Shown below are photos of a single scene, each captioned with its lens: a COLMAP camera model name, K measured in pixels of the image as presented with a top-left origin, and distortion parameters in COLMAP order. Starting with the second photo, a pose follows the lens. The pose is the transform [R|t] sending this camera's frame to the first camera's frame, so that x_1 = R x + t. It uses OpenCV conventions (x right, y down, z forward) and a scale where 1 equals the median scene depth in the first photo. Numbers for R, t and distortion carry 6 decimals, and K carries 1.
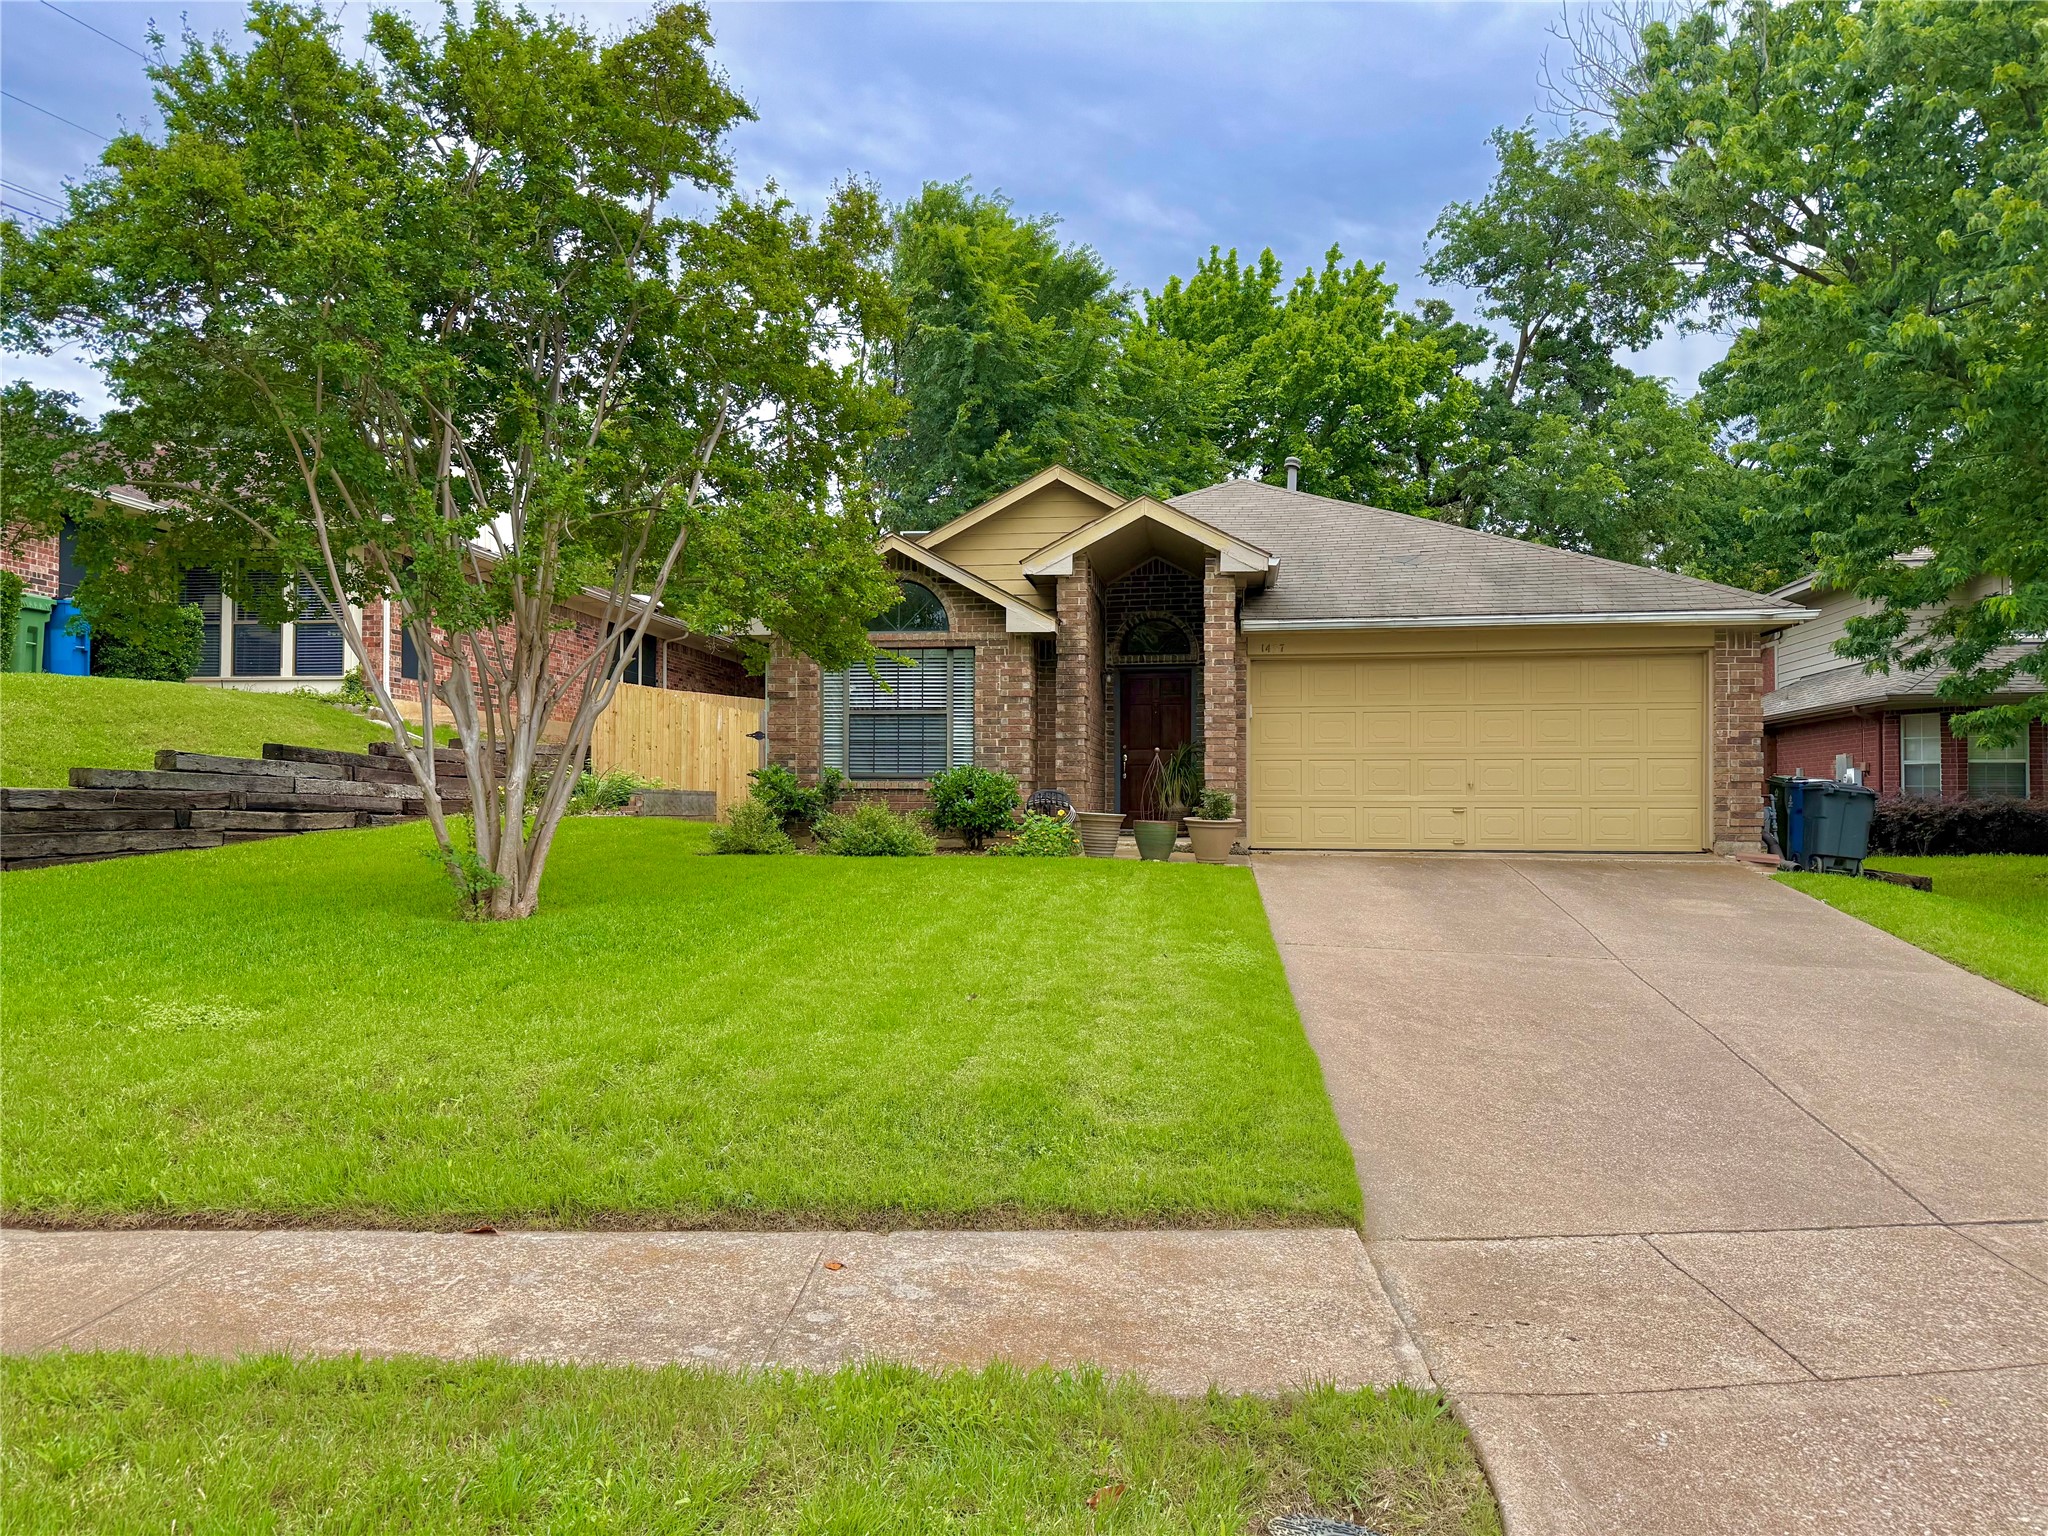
lens RADIAL K [[1416.3, 0, 1024.0], [0, 1416.3, 768.0], [0, 0, 1]] dist [0.048636, -0.053714]
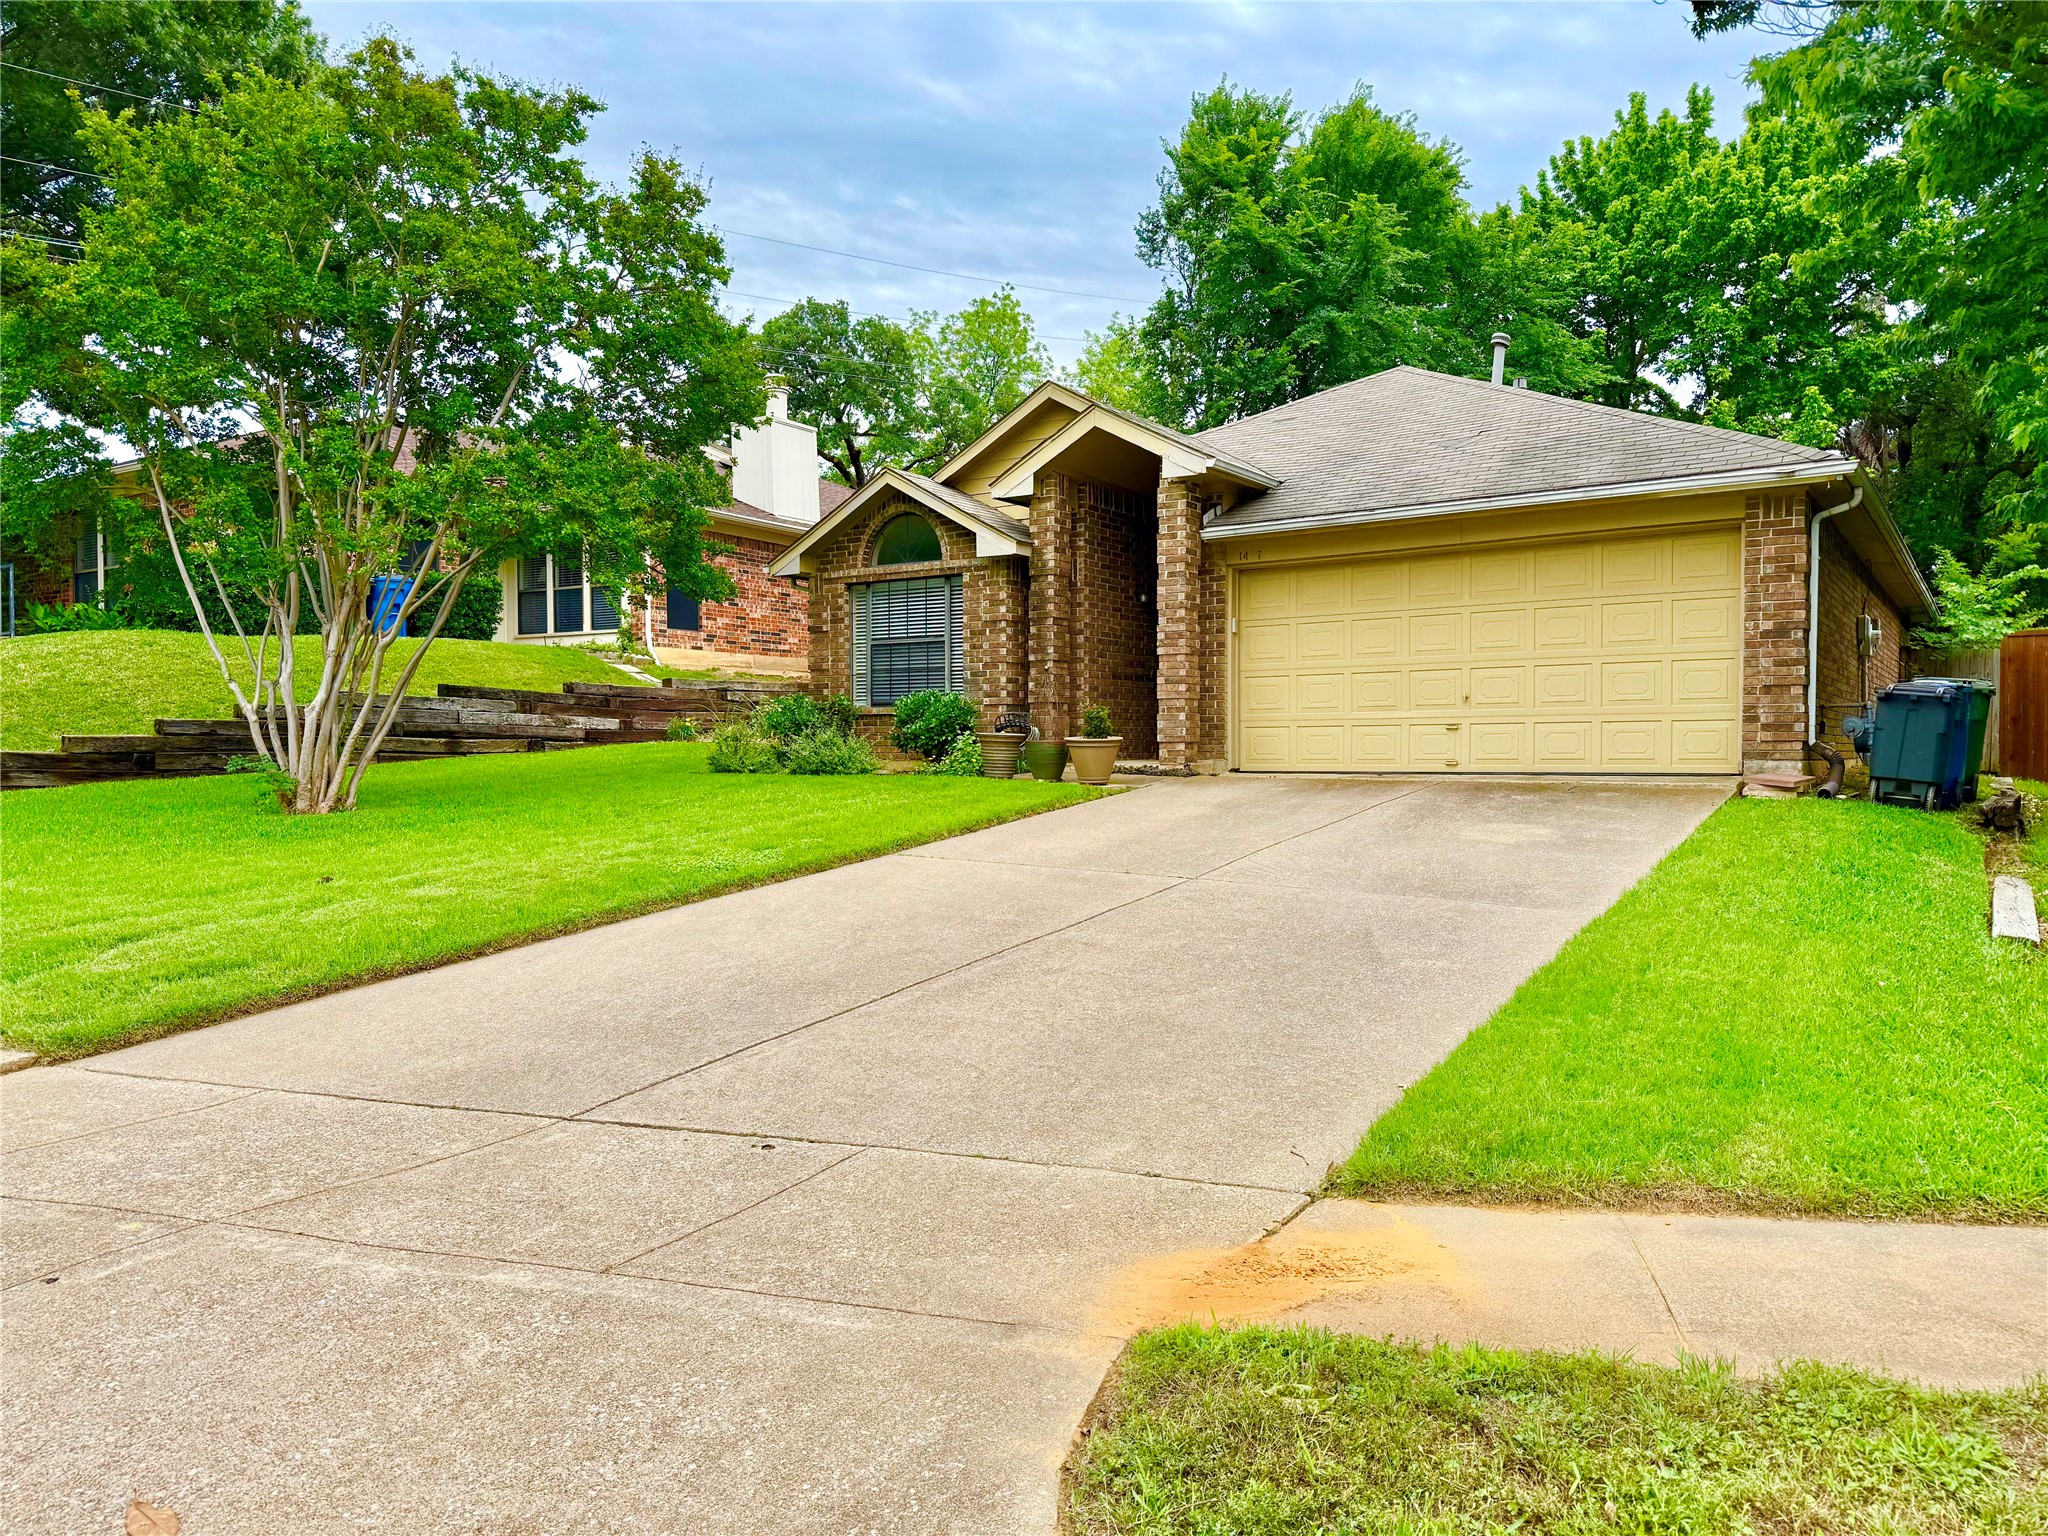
lens RADIAL K [[1393.2, 0, 1013.8], [0, 1393.2, 804.8], [0, 0, 1]] dist [0.075024, -0.120878]
pose [[0.900005, 0.012292, -0.435705, 0.451711], [0.017762, 0.997738, 0.064839, 0.016992], [0.435517, -0.066094, 0.897751, 0.098697]]
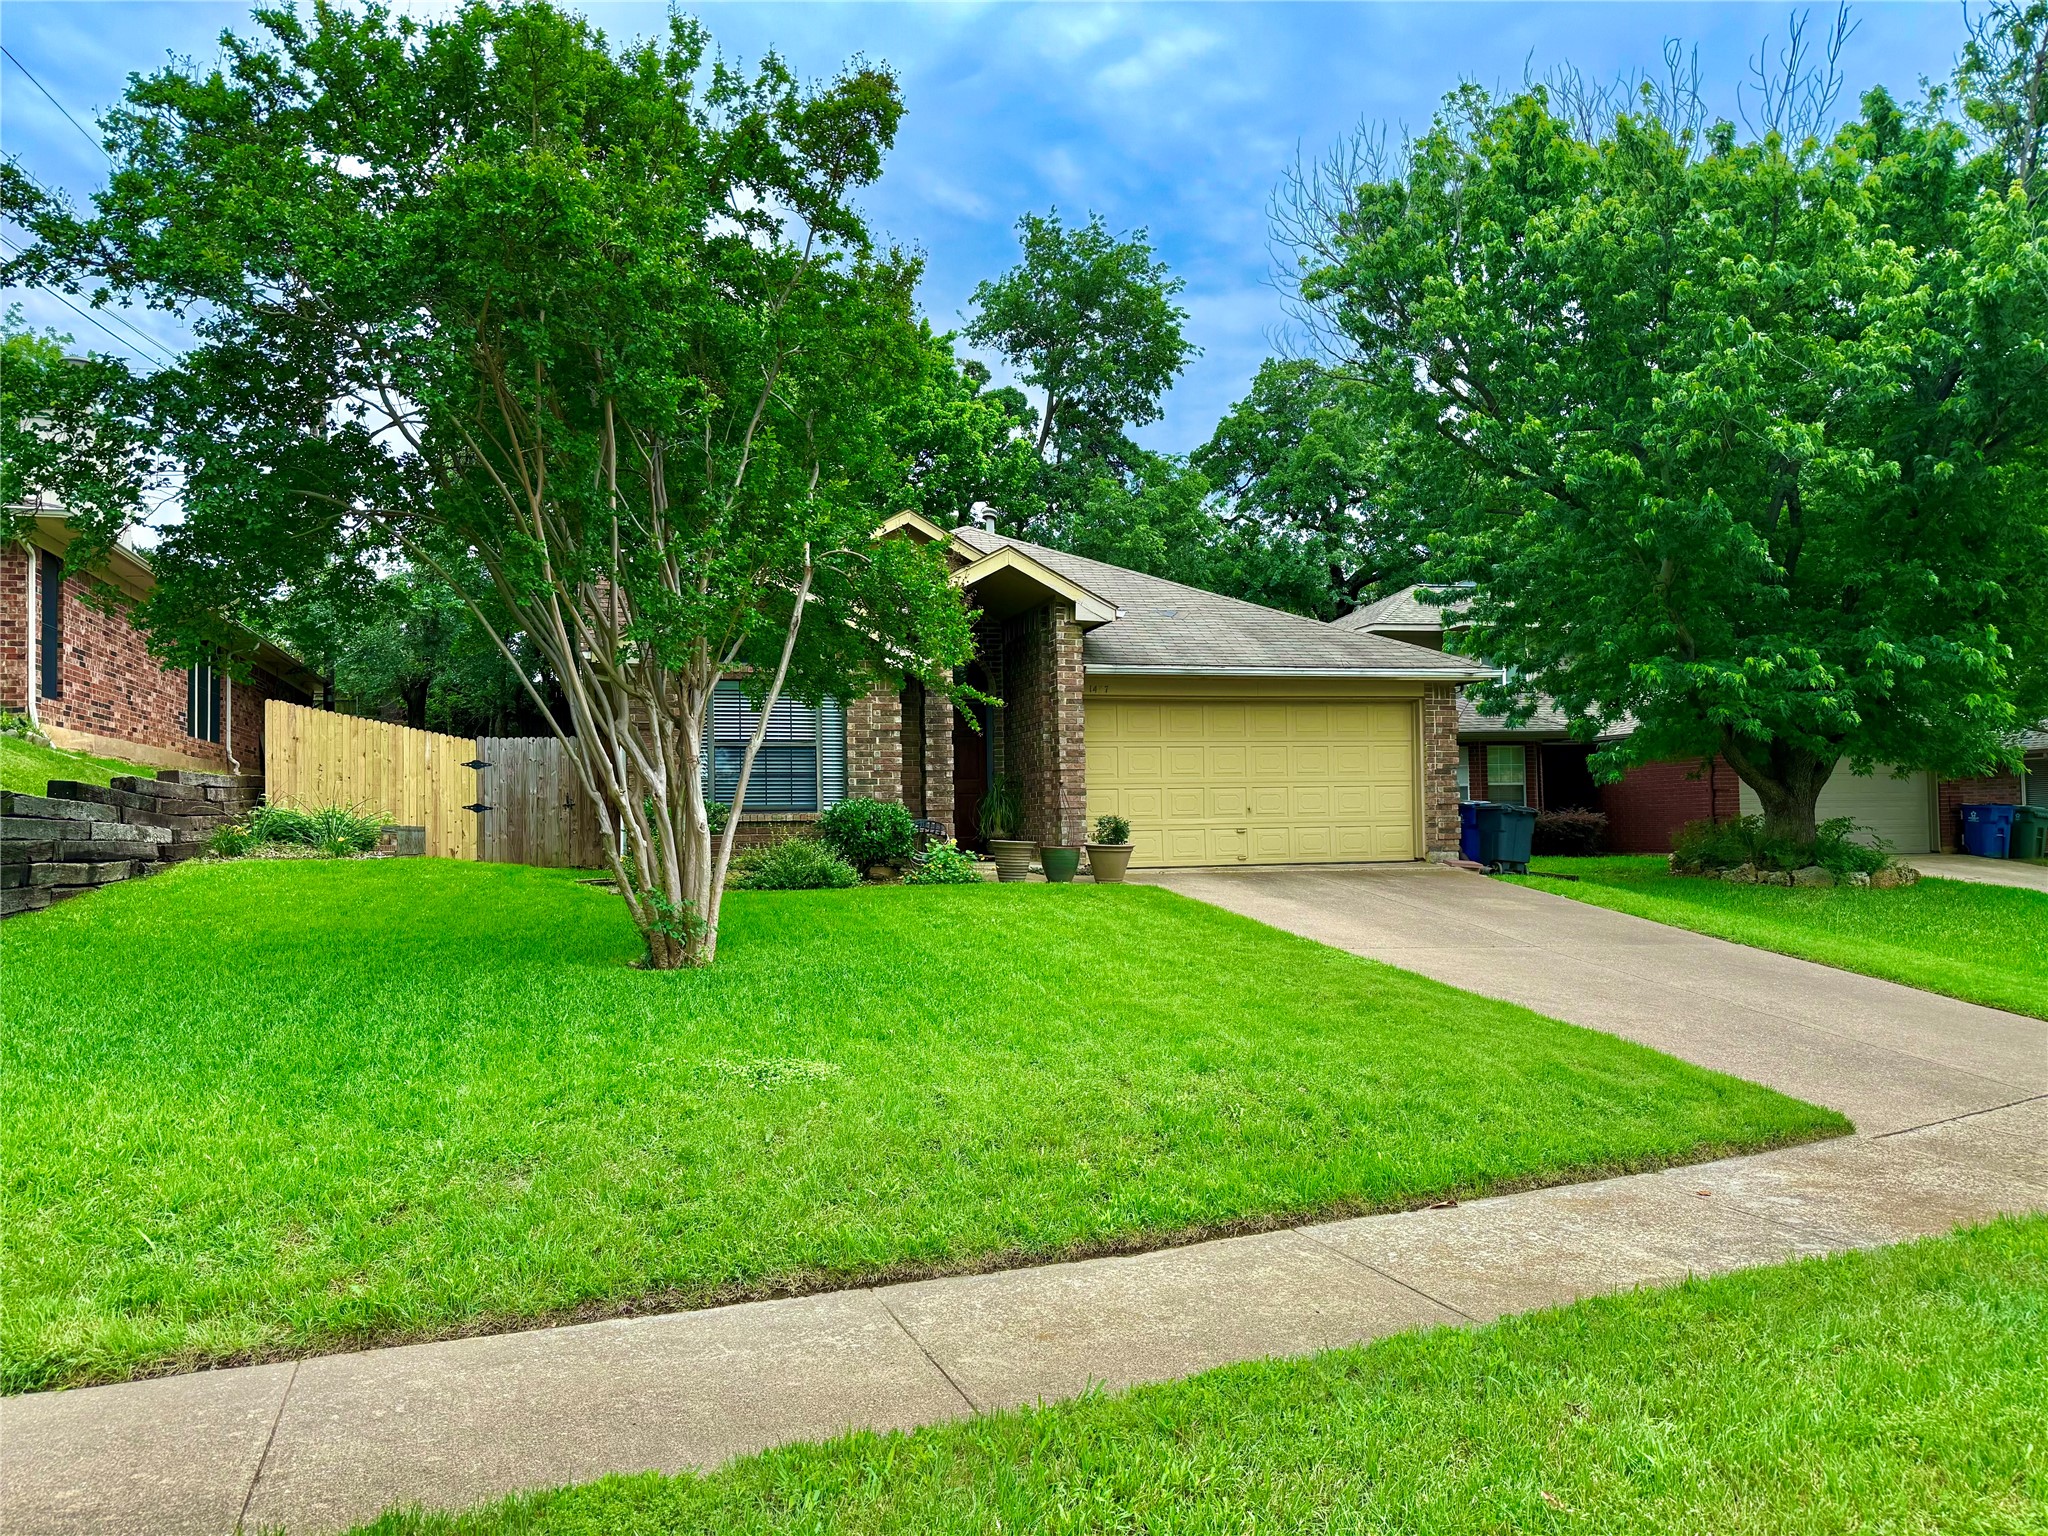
lens RADIAL K [[1416.3, 0, 1024.0], [0, 1416.3, 768.0], [0, 0, 1]] dist [0.048636, -0.053714]
pose [[0.904736, -0.001437, 0.425971, -0.363546], [0.007372, 0.999897, -0.012283, -0.009422], [-0.425910, 0.014253, 0.904653, 0.017833]]
